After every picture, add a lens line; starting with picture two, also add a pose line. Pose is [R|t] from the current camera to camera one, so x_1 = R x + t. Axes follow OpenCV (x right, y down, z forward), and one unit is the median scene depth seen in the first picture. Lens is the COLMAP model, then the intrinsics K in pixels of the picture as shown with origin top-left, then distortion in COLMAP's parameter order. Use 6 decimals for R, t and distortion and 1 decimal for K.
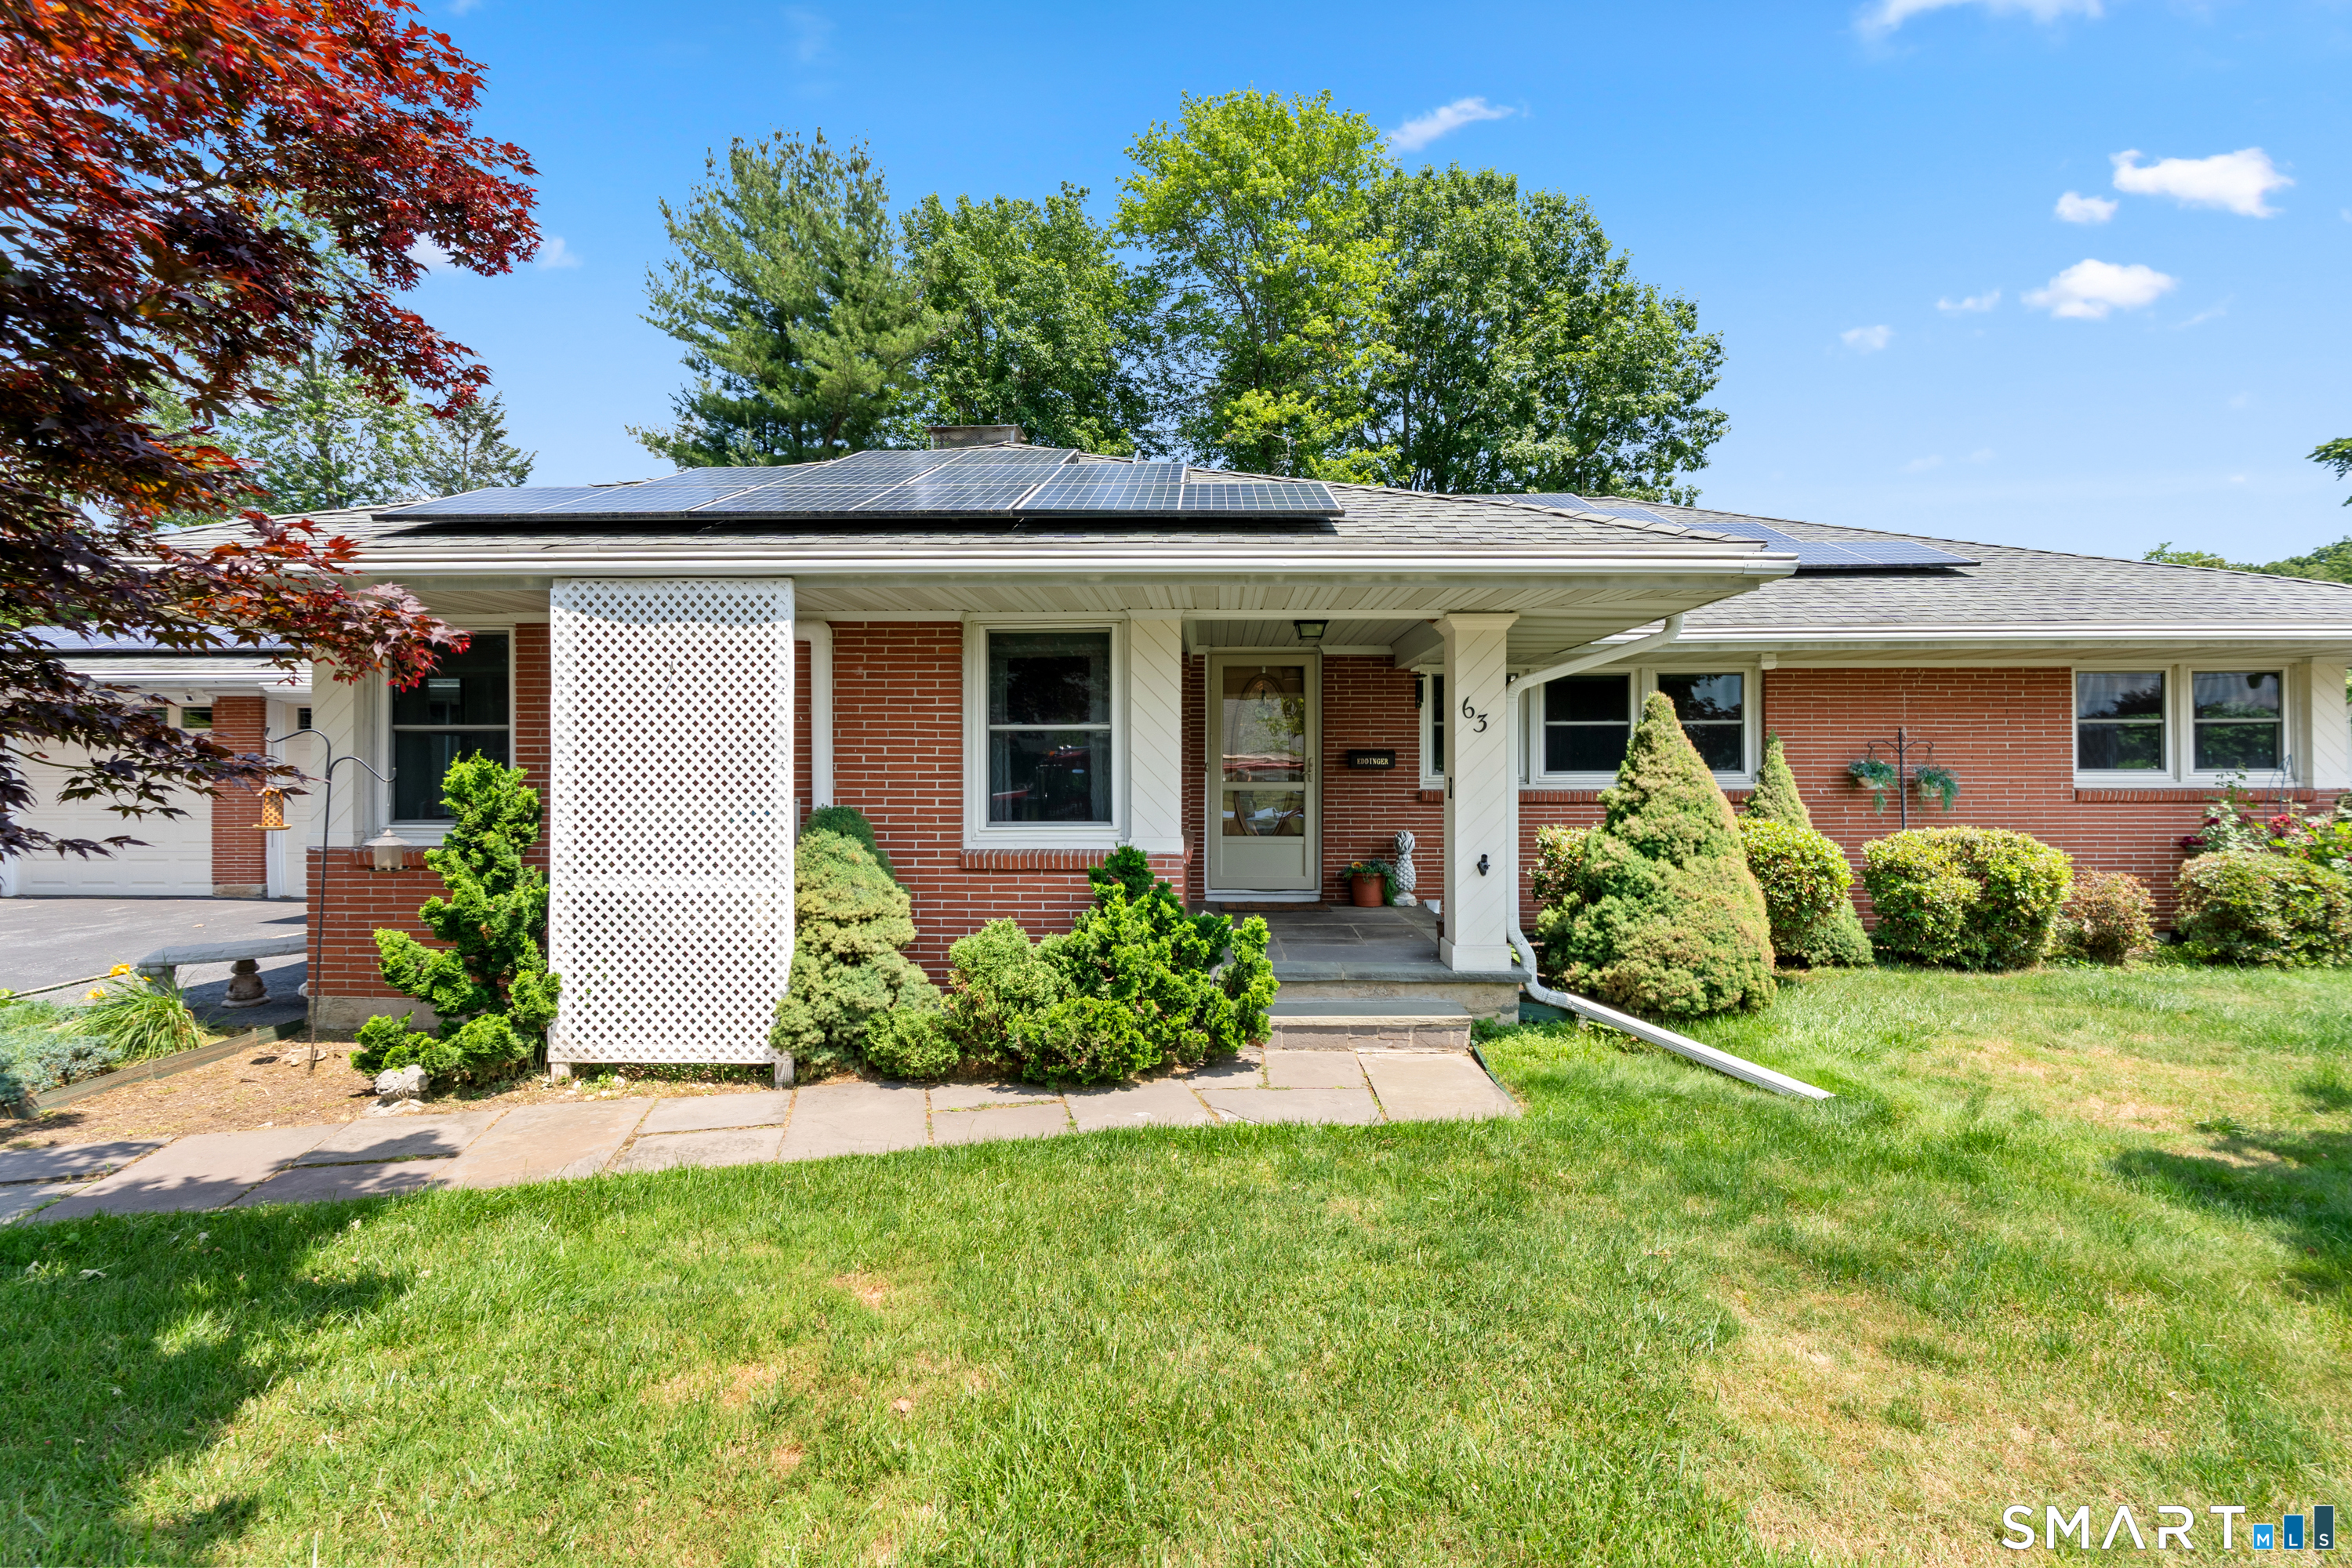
lens RADIAL K [[1063.4, 0, 1176.5], [0, 1063.4, 765.4], [0, 0, 1]] dist [-0.002526, -0.000353]
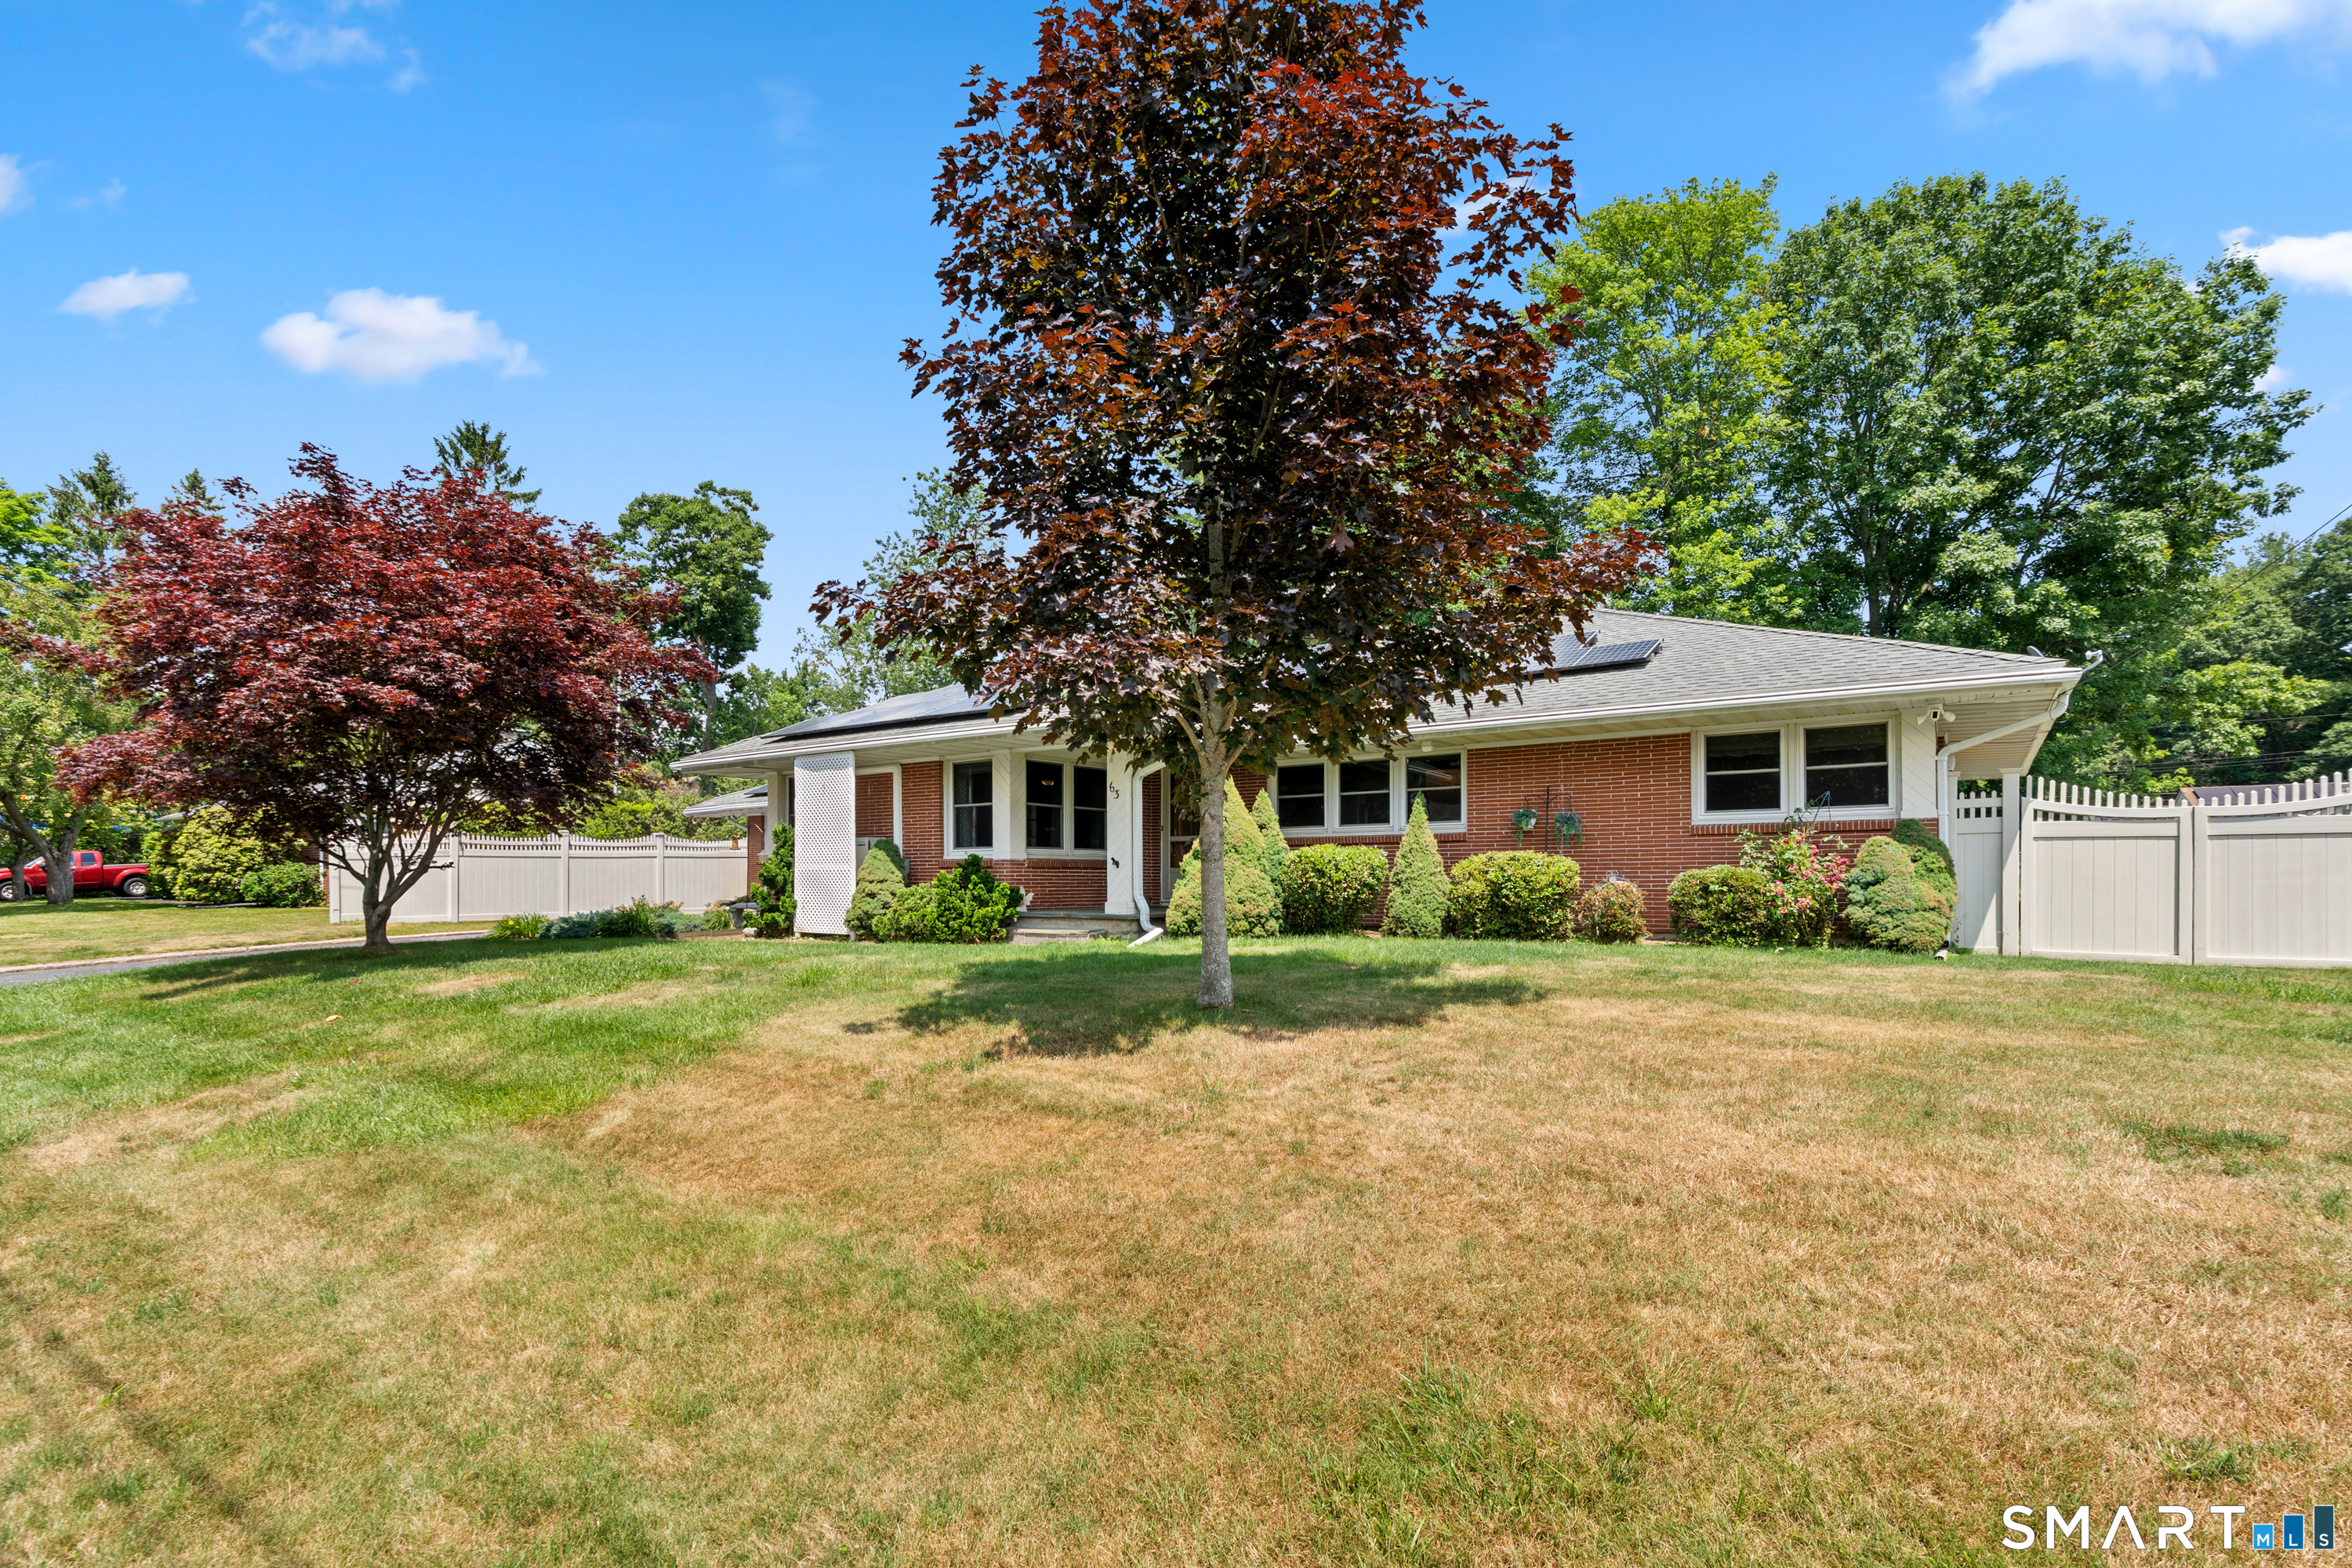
lens RADIAL K [[1076.7, 0, 1175.7], [0, 1076.7, 883.9], [0, 0, 1]] dist [-0.001347, -0.000369]
pose [[0.833760, 0.001435, -0.552125, 1.491337], [0.005079, 0.999934, 0.010270, 0.109750], [0.552103, -0.011367, 0.833698, -0.661347]]
